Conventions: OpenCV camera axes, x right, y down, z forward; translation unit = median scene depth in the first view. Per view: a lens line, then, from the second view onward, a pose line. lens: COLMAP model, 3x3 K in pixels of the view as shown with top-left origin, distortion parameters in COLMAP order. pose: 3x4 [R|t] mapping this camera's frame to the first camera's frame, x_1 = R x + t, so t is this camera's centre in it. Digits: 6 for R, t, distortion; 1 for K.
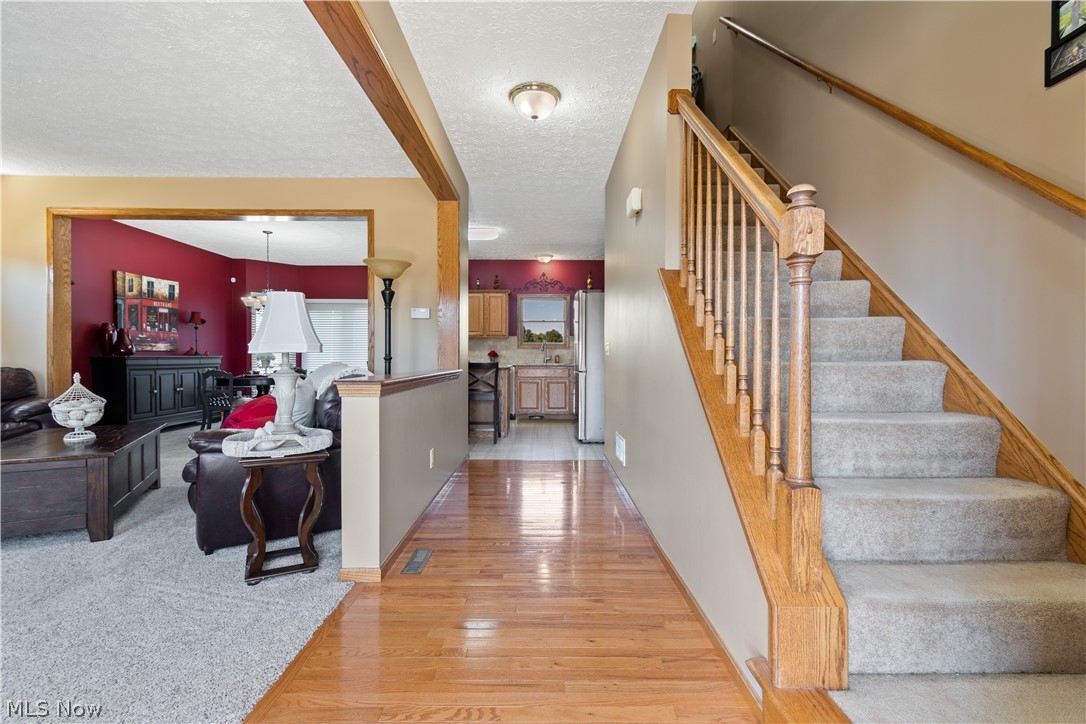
lens RADIAL K [[477.8, 0, 545.0], [0, 477.8, 360.6], [0, 0, 1]] dist [0.000445, 0.000219]
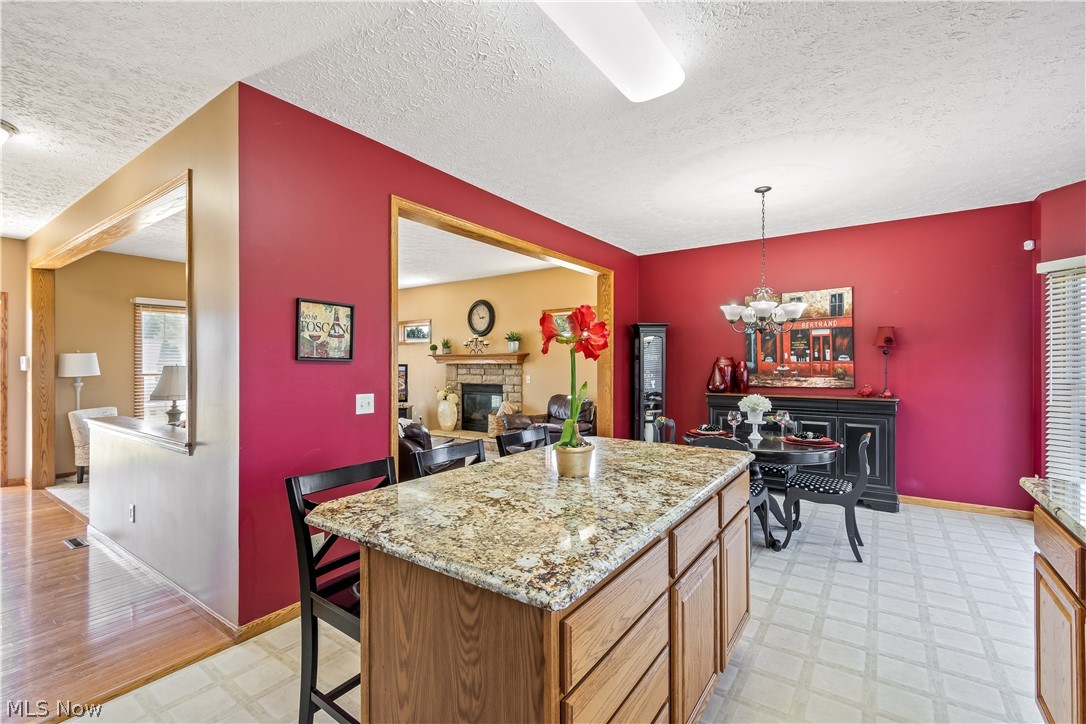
lens RADIAL K [[477.8, 0, 544.4], [0, 477.8, 361.9], [0, 0, 1]] dist [0.000445, 0.000219]
pose [[-0.578170, -0.004609, -0.815904, 0.041104], [-0.006371, 0.999979, -0.001134, -0.057653], [0.815892, 0.004542, -0.578187, 1.107146]]
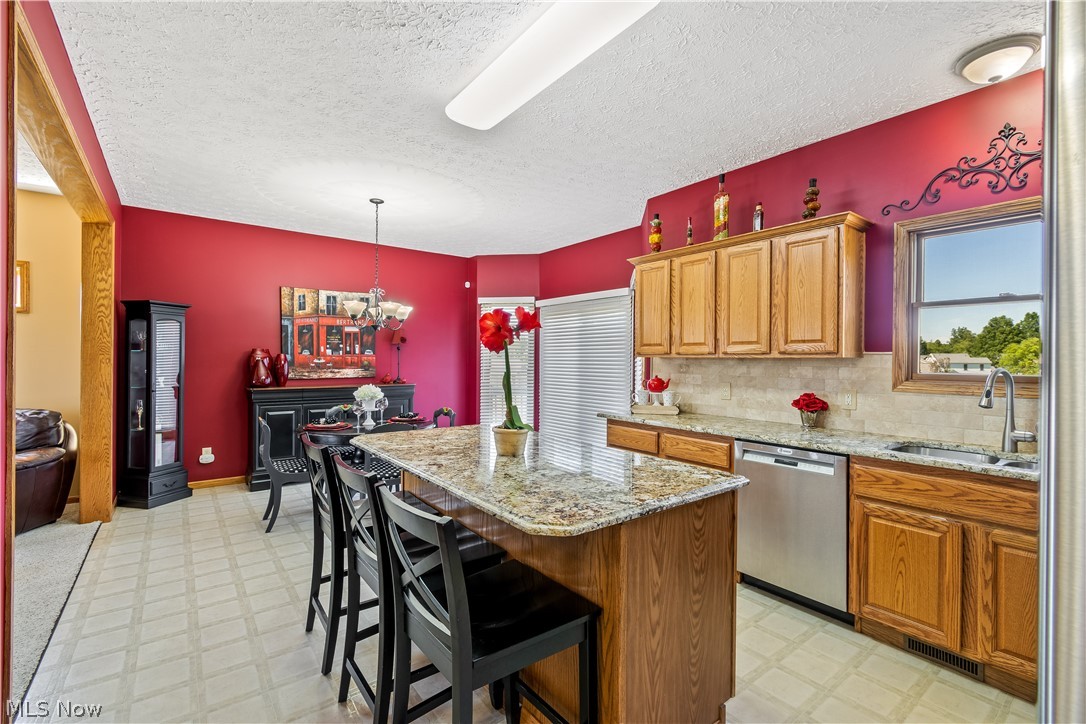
lens RADIAL K [[477.8, 0, 543.3], [0, 477.8, 361.3], [0, 0, 1]] dist [0.000445, 0.000219]
pose [[0.606788, 0.006470, -0.794837, 0.069361], [-0.011500, 0.999934, -0.000640, -0.053810], [0.794780, 0.009529, 0.606822, 0.781058]]
